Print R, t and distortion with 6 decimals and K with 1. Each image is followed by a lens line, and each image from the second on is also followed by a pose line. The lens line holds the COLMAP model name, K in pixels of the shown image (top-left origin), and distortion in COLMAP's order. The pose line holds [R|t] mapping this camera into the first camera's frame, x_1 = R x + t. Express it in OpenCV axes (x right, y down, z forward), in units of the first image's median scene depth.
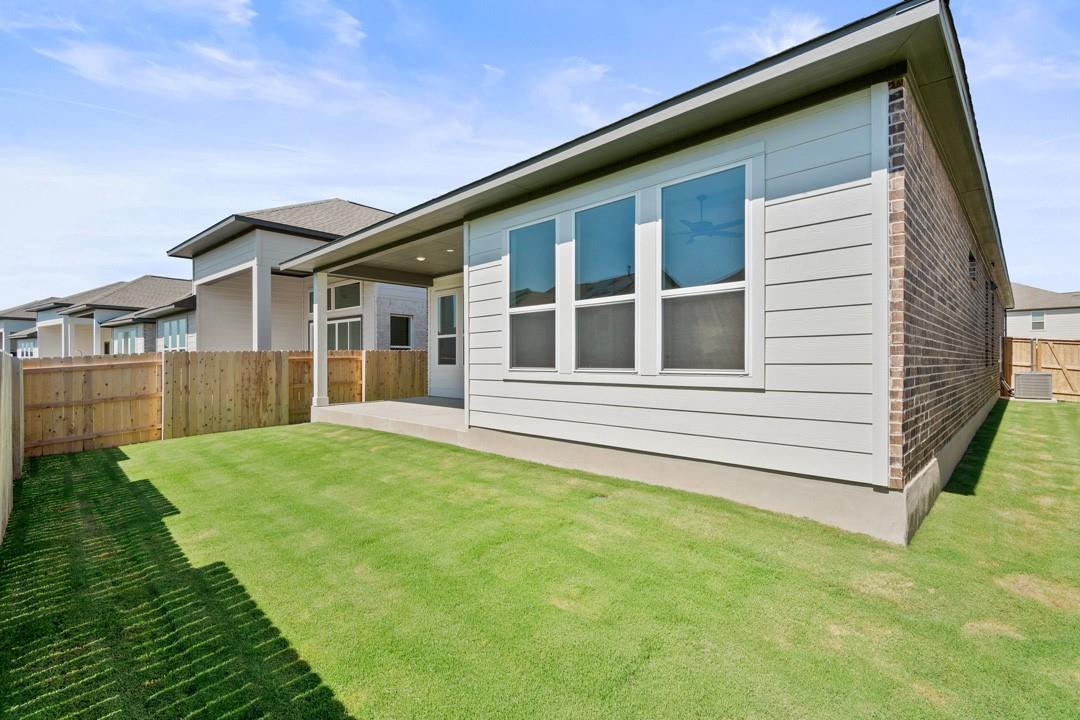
lens RADIAL K [[492.6, 0, 539.2], [0, 492.6, 363.4], [0, 0, 1]] dist [0.006702, -0.009522]
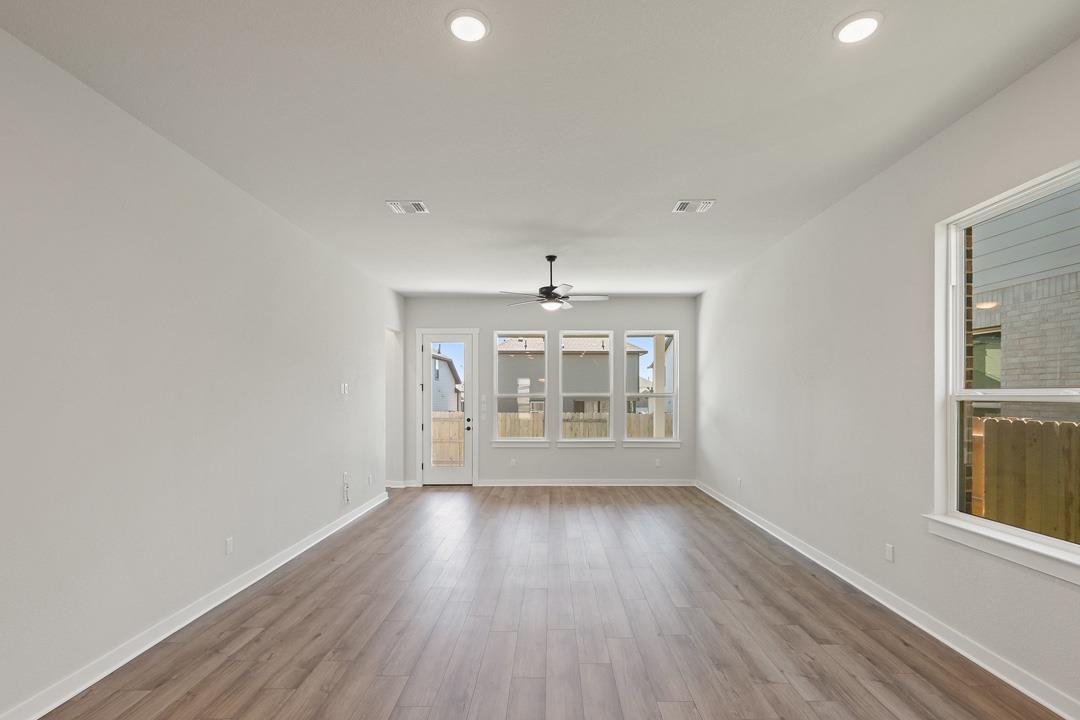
lens RADIAL K [[508.6, 0, 554.5], [0, 508.6, 398.5], [0, 0, 1]] dist [-0.004401, -0.001145]
pose [[-0.710943, 0.006347, -0.703221, 0.782440], [-0.001650, 0.999941, 0.010693, -0.113801], [0.703247, 0.008763, -0.710891, 2.805425]]
